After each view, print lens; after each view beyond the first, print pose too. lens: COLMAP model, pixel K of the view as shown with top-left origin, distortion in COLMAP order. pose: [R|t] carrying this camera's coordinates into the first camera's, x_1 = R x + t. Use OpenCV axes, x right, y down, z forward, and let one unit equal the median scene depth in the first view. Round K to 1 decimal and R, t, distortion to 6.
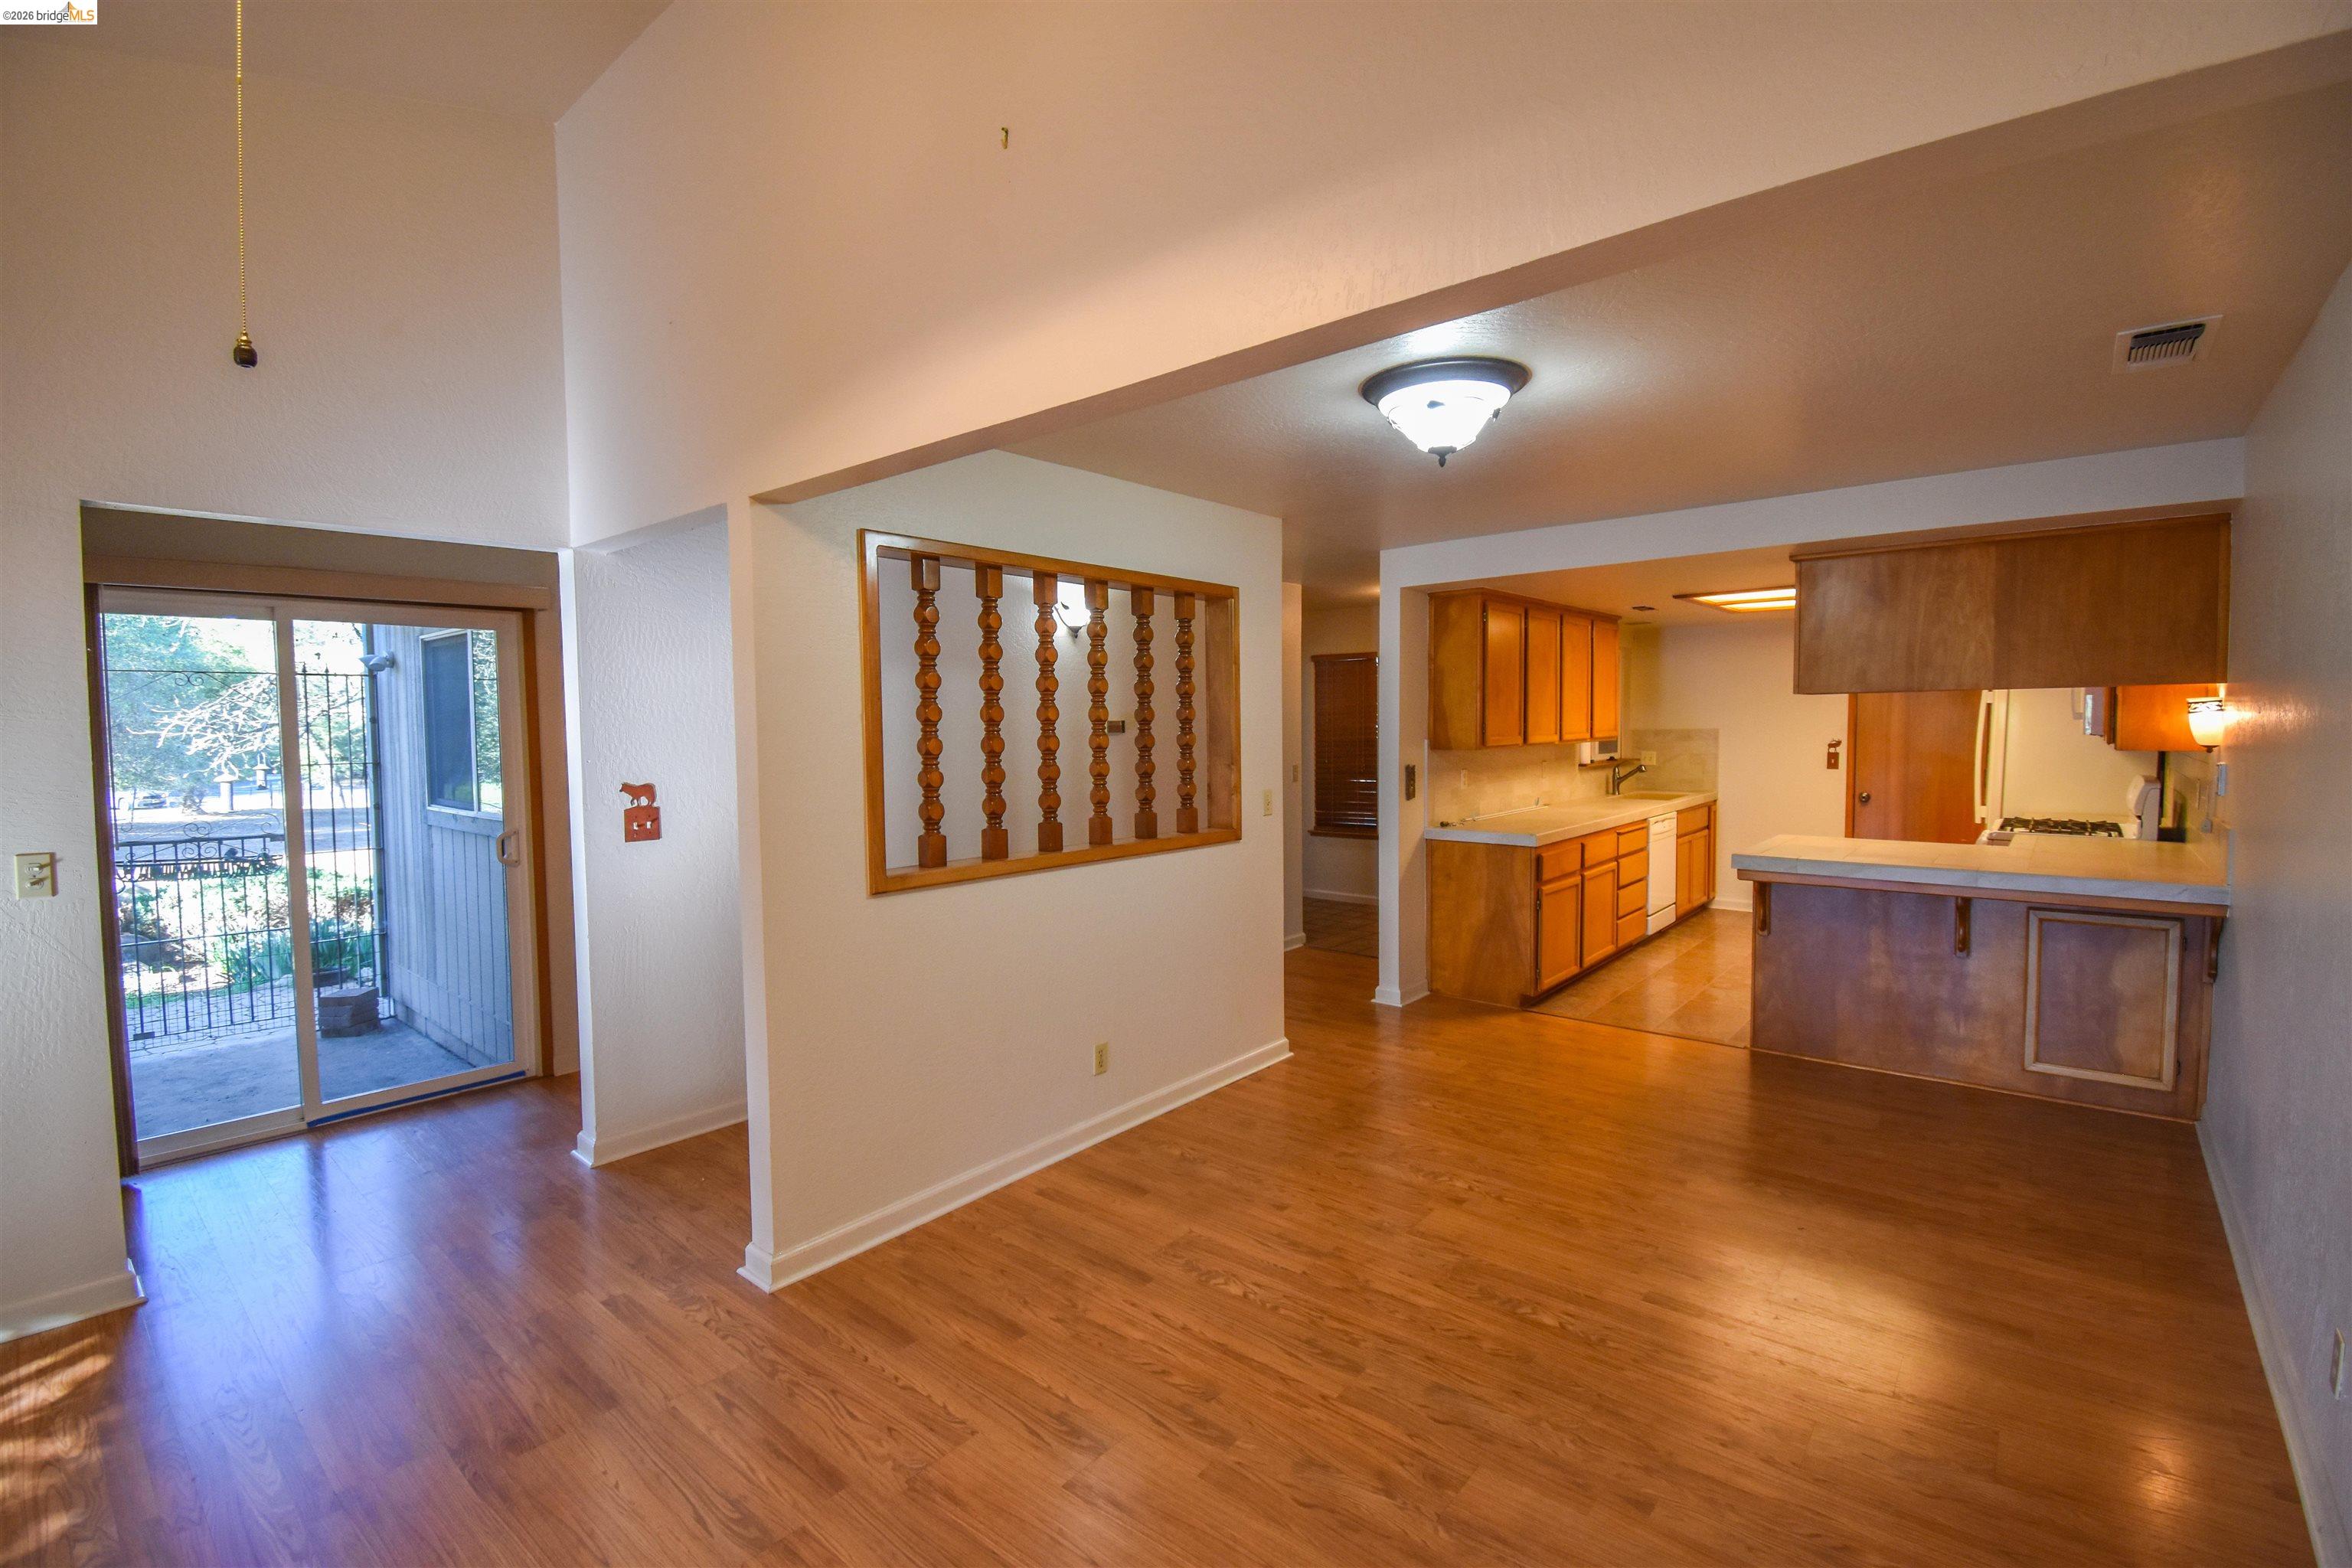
lens RADIAL K [[1031.3, 0, 1181.2], [0, 1031.3, 777.7], [0, 0, 1]] dist [0.022744, -0.027754]
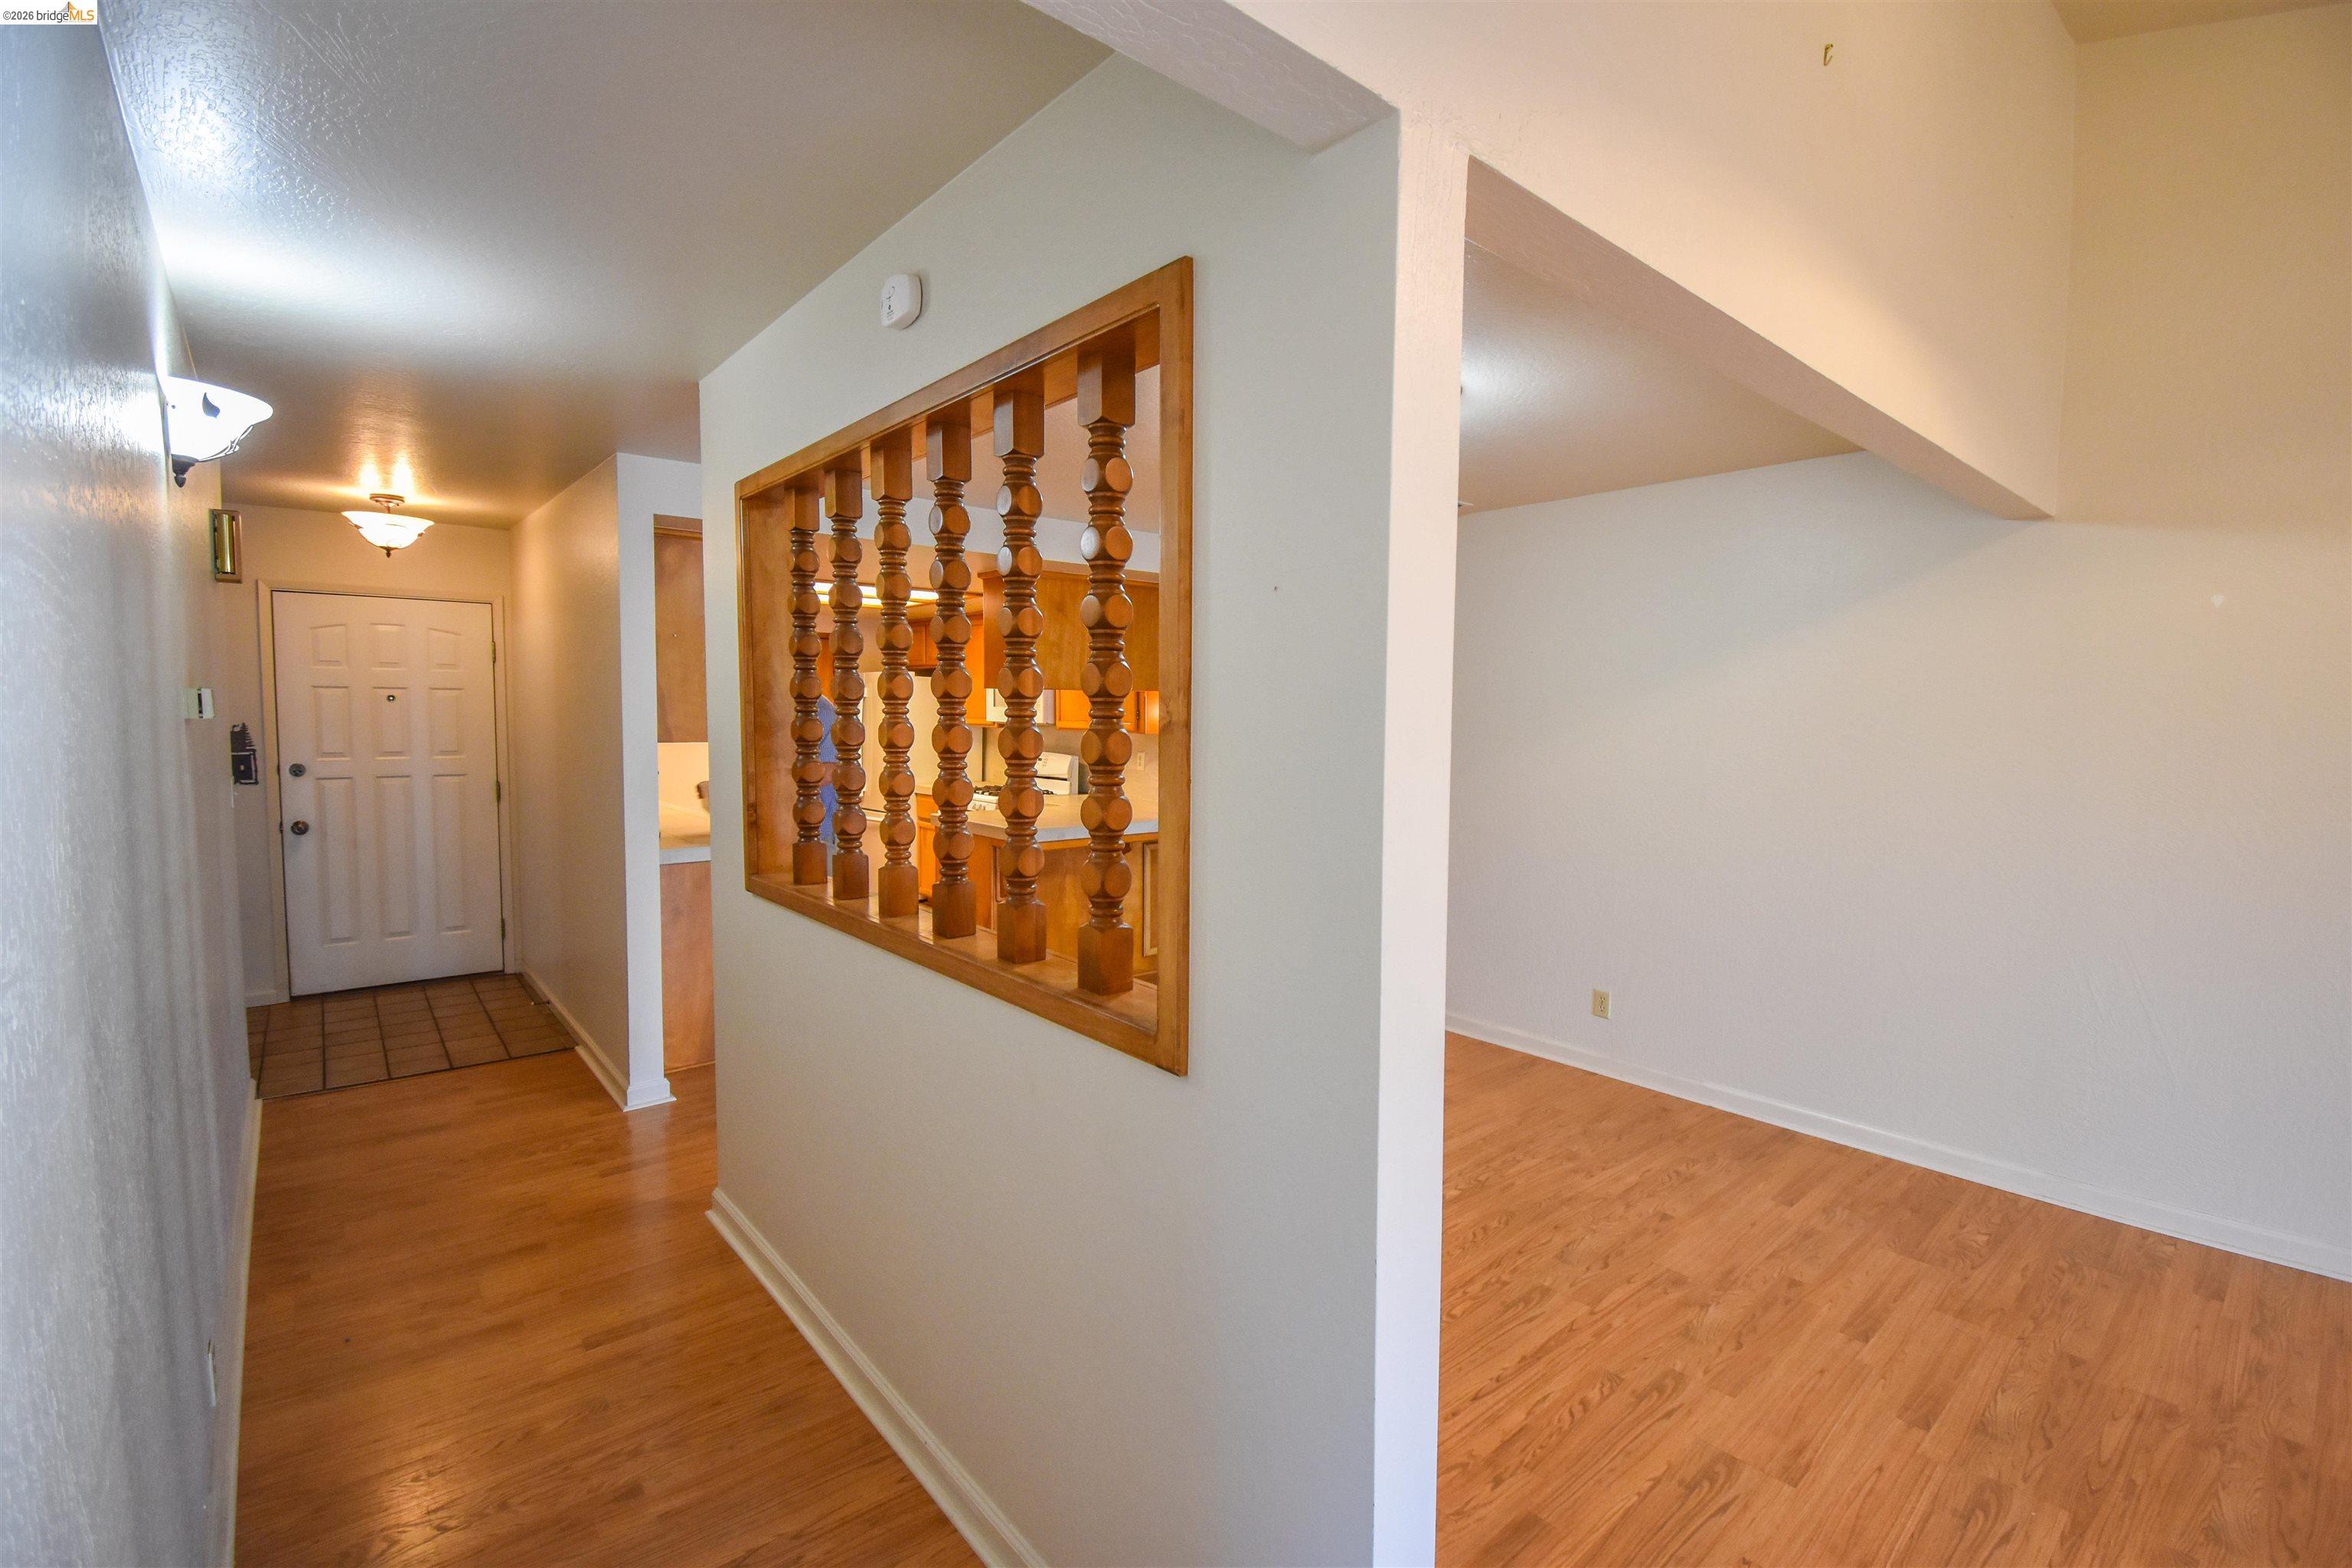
lens RADIAL K [[1031.3, 0, 1181.2], [0, 1031.3, 777.7], [0, 0, 1]] dist [0.022744, -0.027754]
pose [[0.150380, -0.050794, 0.987323, -0.407745], [0.039130, 0.998203, 0.045393, -0.020646], [-0.987854, 0.031808, 0.152098, 0.504633]]
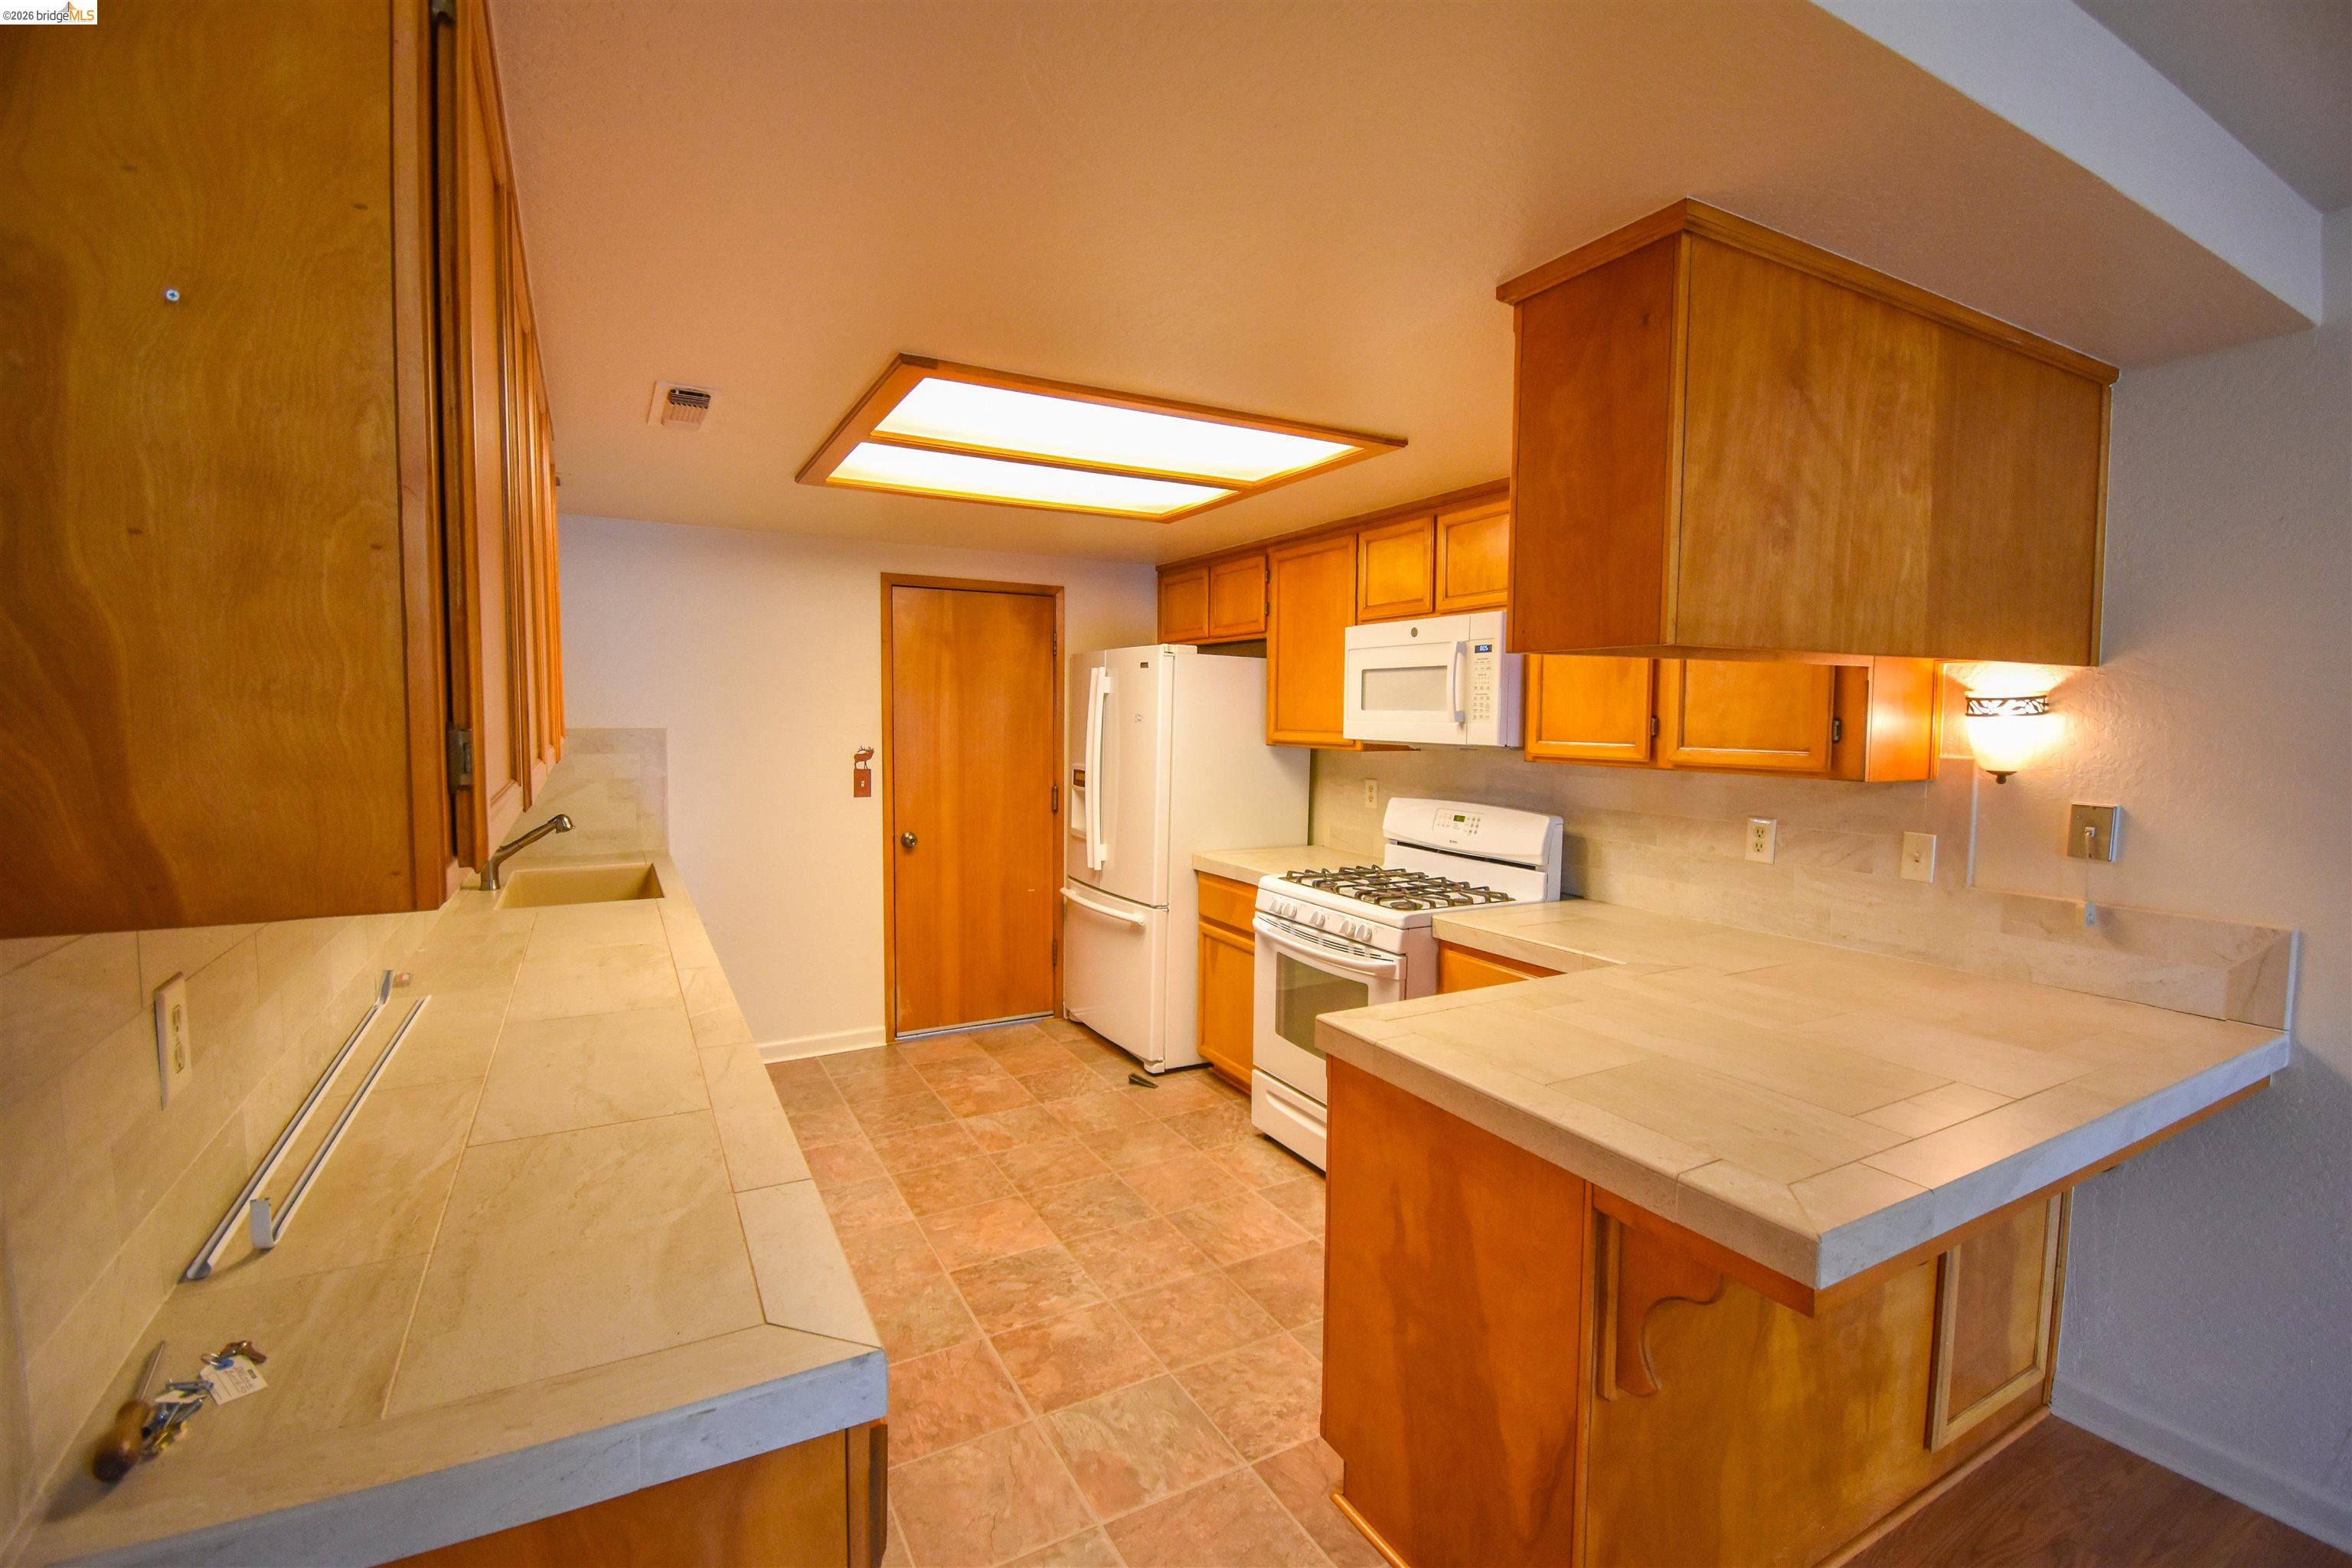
lens RADIAL K [[1031.3, 0, 1181.2], [0, 1031.3, 777.7], [0, 0, 1]] dist [0.022744, -0.027754]
pose [[0.341471, -0.048585, 0.938636, 0.171885], [0.038041, 0.998559, 0.037848, -0.044943], [-0.939122, 0.022783, 0.342827, 0.802790]]
